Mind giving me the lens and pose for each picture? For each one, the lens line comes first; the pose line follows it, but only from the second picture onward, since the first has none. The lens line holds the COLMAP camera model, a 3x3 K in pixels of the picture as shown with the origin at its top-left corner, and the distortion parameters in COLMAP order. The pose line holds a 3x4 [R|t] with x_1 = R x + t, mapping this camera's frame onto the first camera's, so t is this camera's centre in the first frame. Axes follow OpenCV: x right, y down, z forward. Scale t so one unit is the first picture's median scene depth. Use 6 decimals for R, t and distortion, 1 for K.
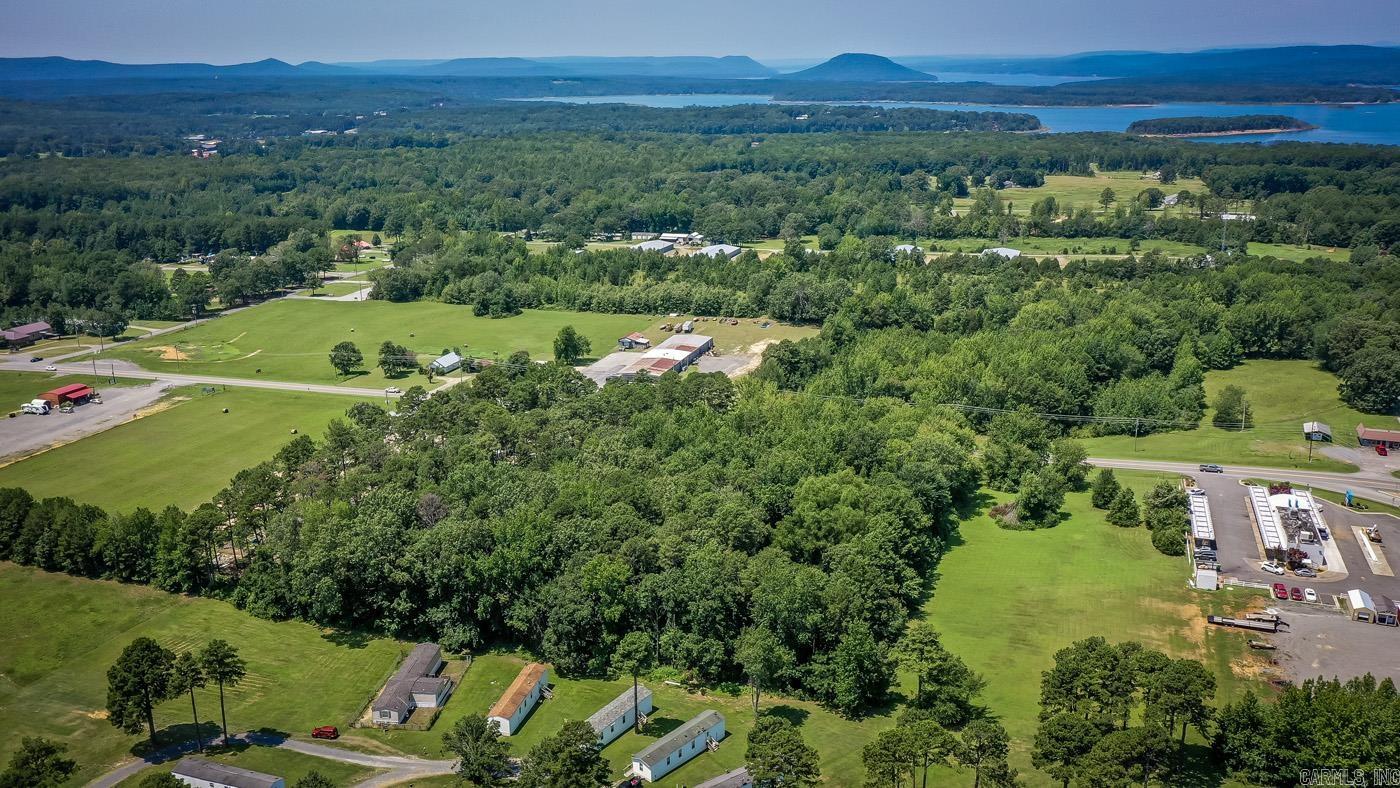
lens RADIAL K [[1147.8, 0, 700.0], [0, 1147.8, 394.0], [0, 0, 1]] dist [0.032003, 0.000795]
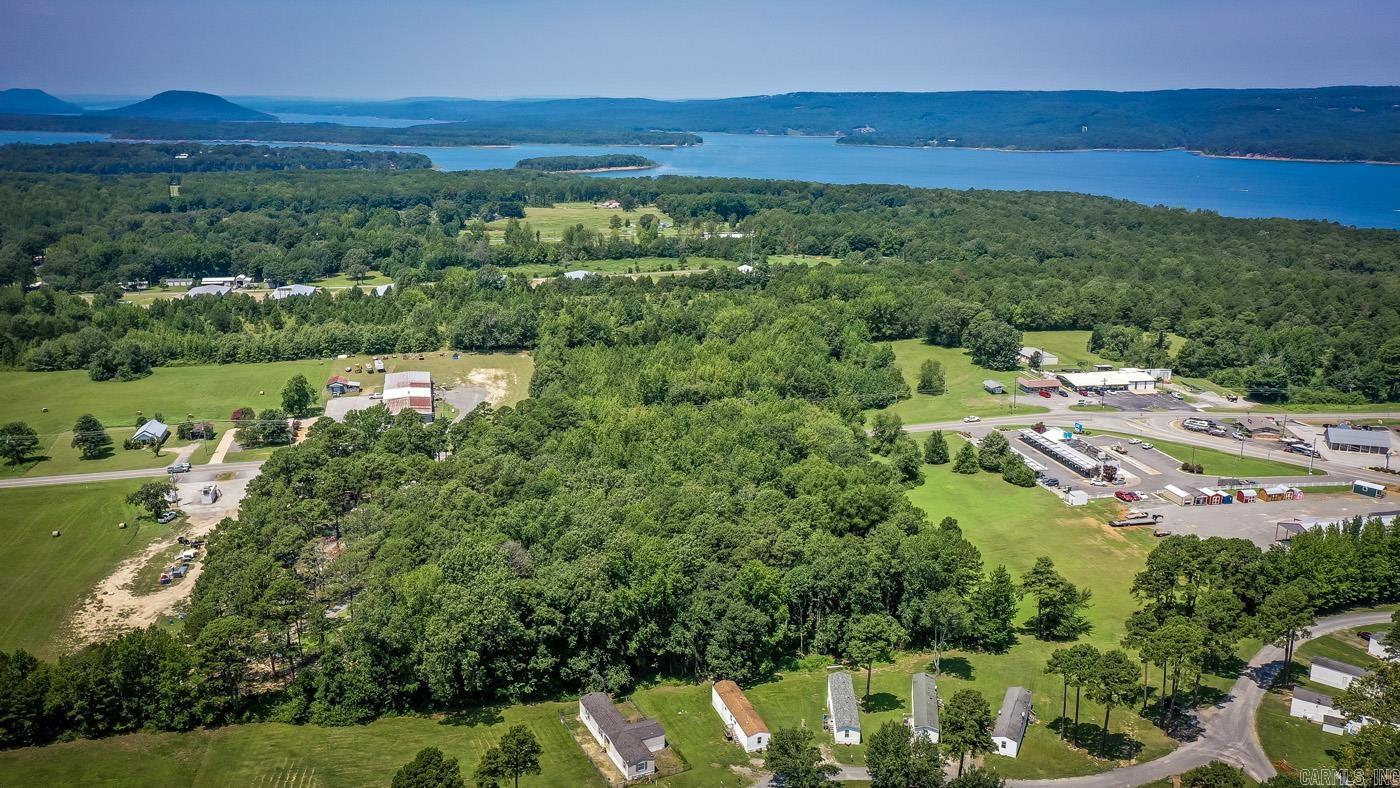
lens RADIAL K [[1106.1, 0, 700.0], [0, 1106.1, 394.0], [0, 0, 1]] dist [0.027601, 0.005527]
pose [[0.849567, -0.115755, 0.514623, -0.192317], [0.129115, 0.991580, 0.009888, -0.007319], [-0.511435, 0.058045, 0.857359, 0.053840]]
